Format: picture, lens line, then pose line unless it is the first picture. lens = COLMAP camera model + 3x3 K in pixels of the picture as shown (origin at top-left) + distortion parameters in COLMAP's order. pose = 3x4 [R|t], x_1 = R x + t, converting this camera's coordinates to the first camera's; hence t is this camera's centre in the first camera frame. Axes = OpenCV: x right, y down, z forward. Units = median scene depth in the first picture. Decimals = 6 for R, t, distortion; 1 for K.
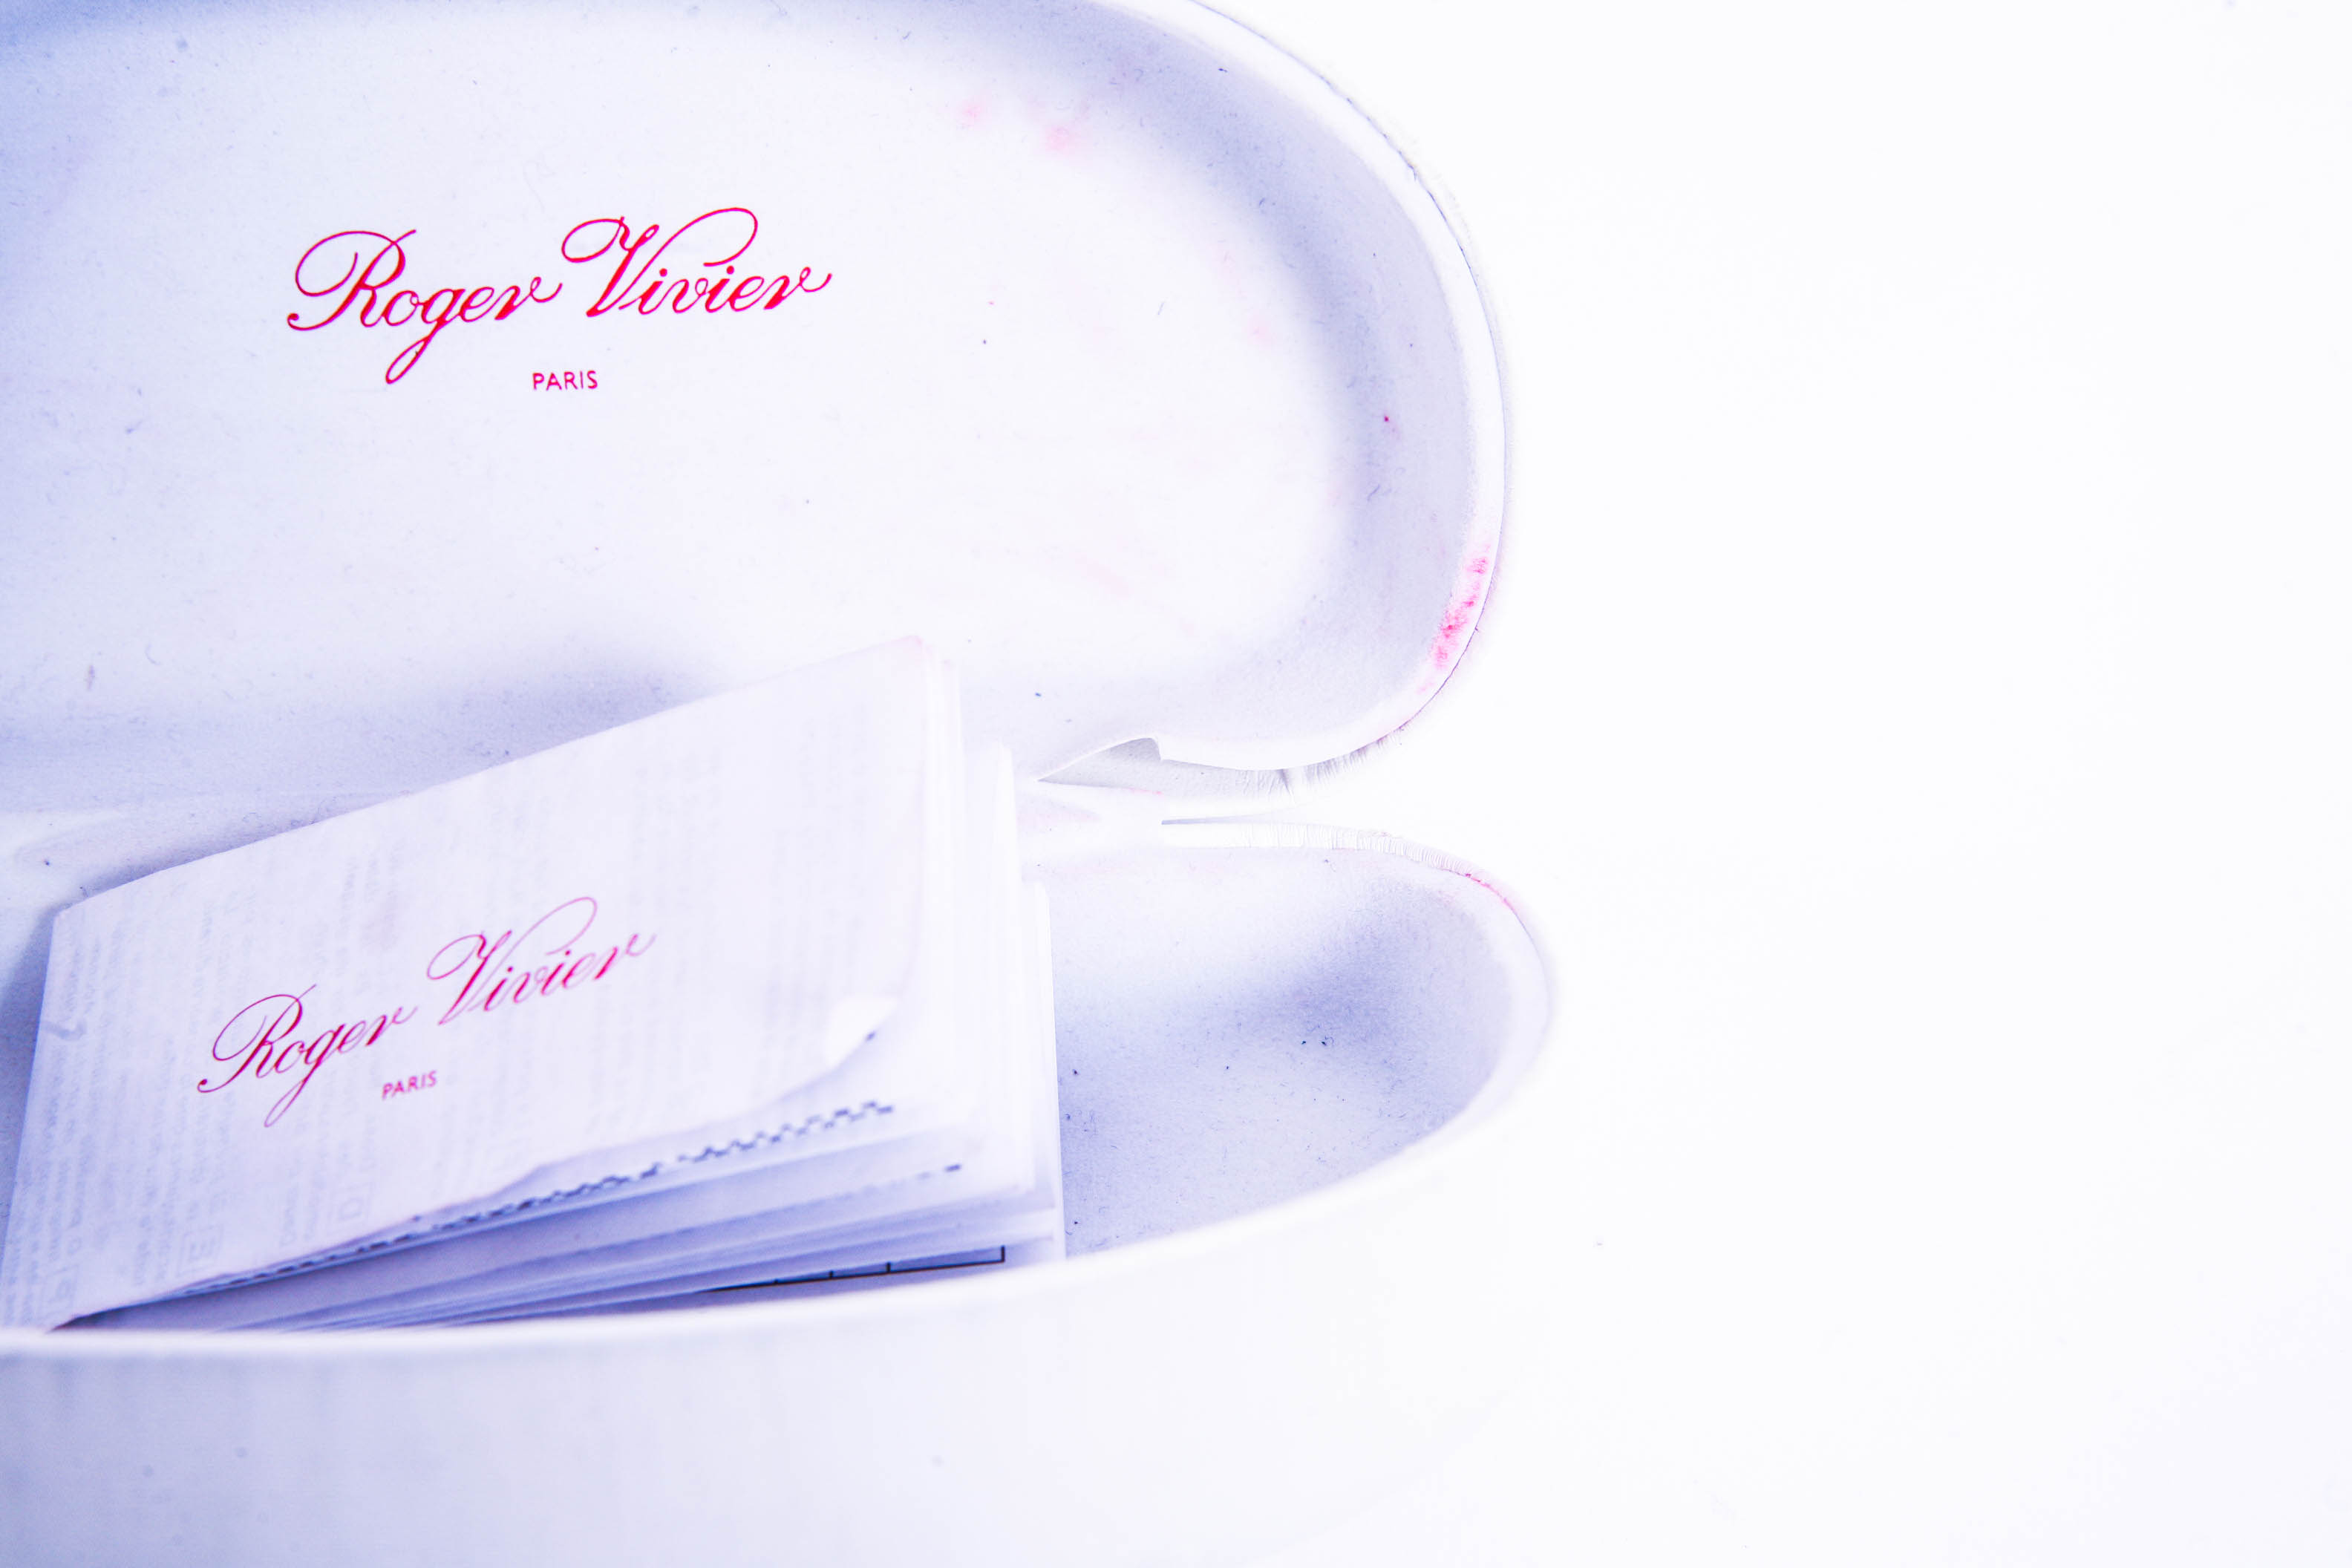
lens RADIAL K [[2974.6, 0, 1176.0], [0, 2974.6, 784.0], [0, 0, 1]] dist [-0.078992, -0.036170]
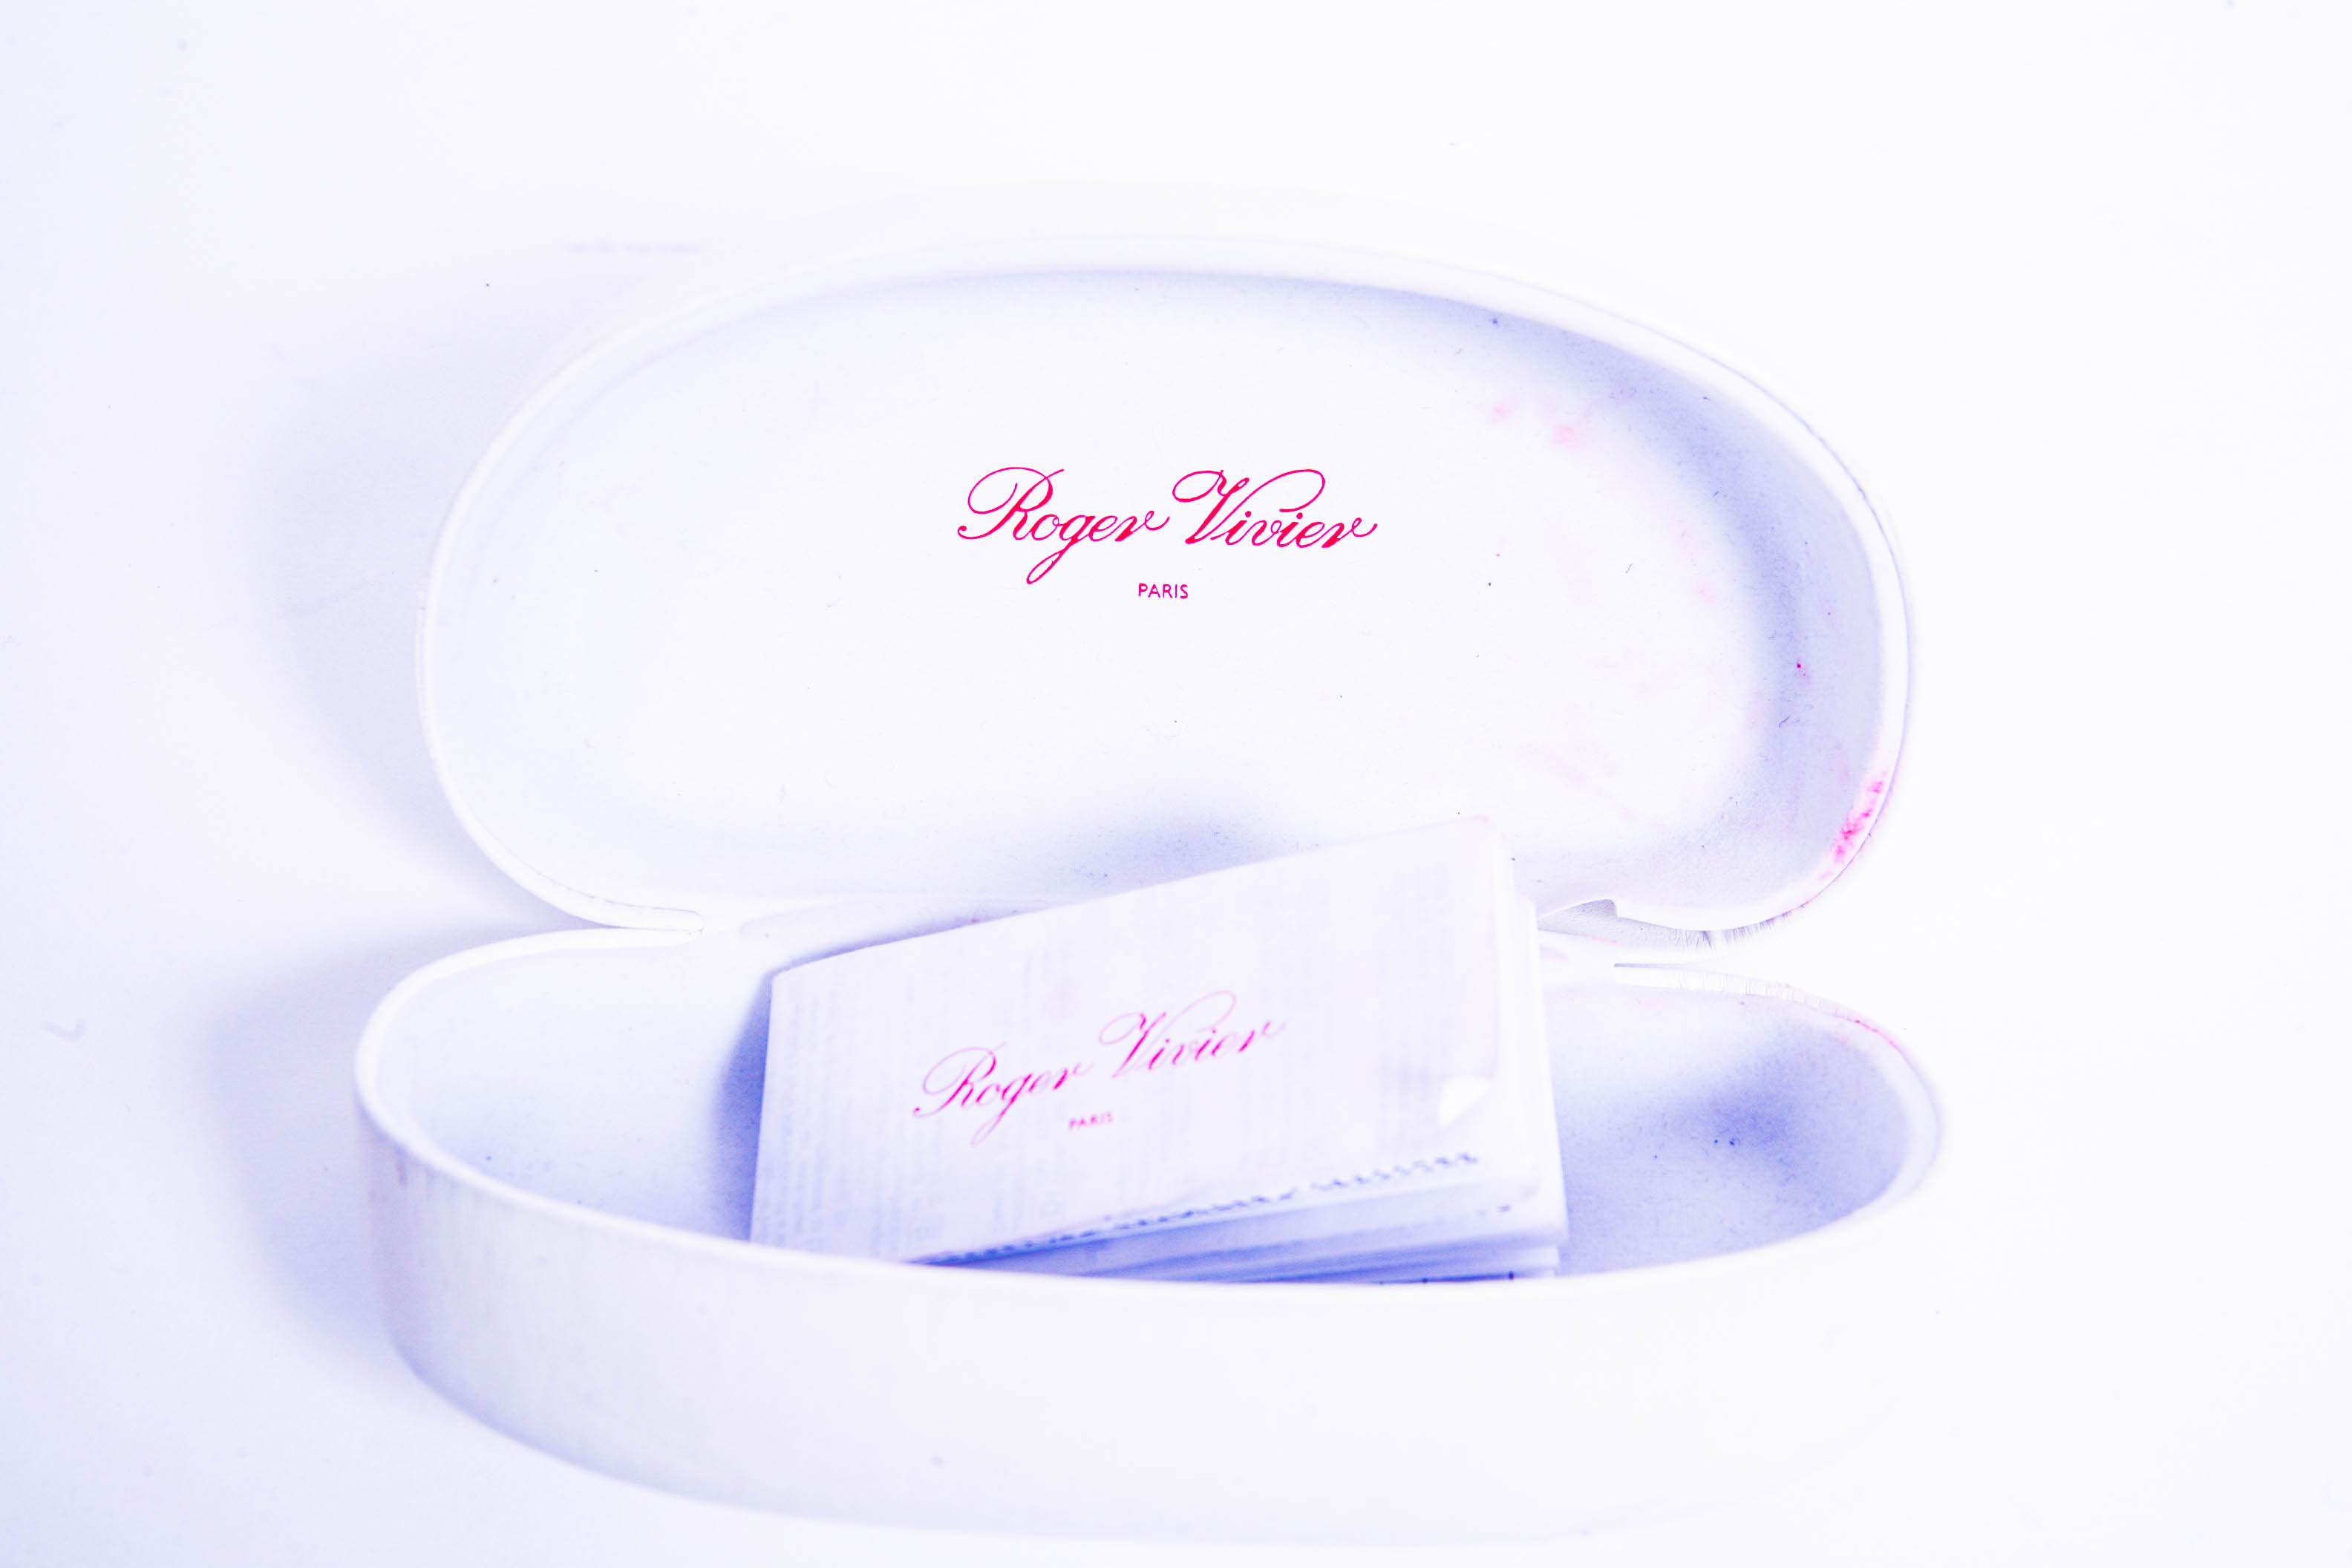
lens RADIAL K [[2974.6, 0, 1176.0], [0, 2974.6, 784.0], [0, 0, 1]] dist [-0.078992, -0.036170]
pose [[0.996891, 0.069530, -0.037075, -0.157886], [-0.071076, 0.996579, -0.042168, 0.002441], [0.034016, 0.044672, 0.998422, -0.316201]]
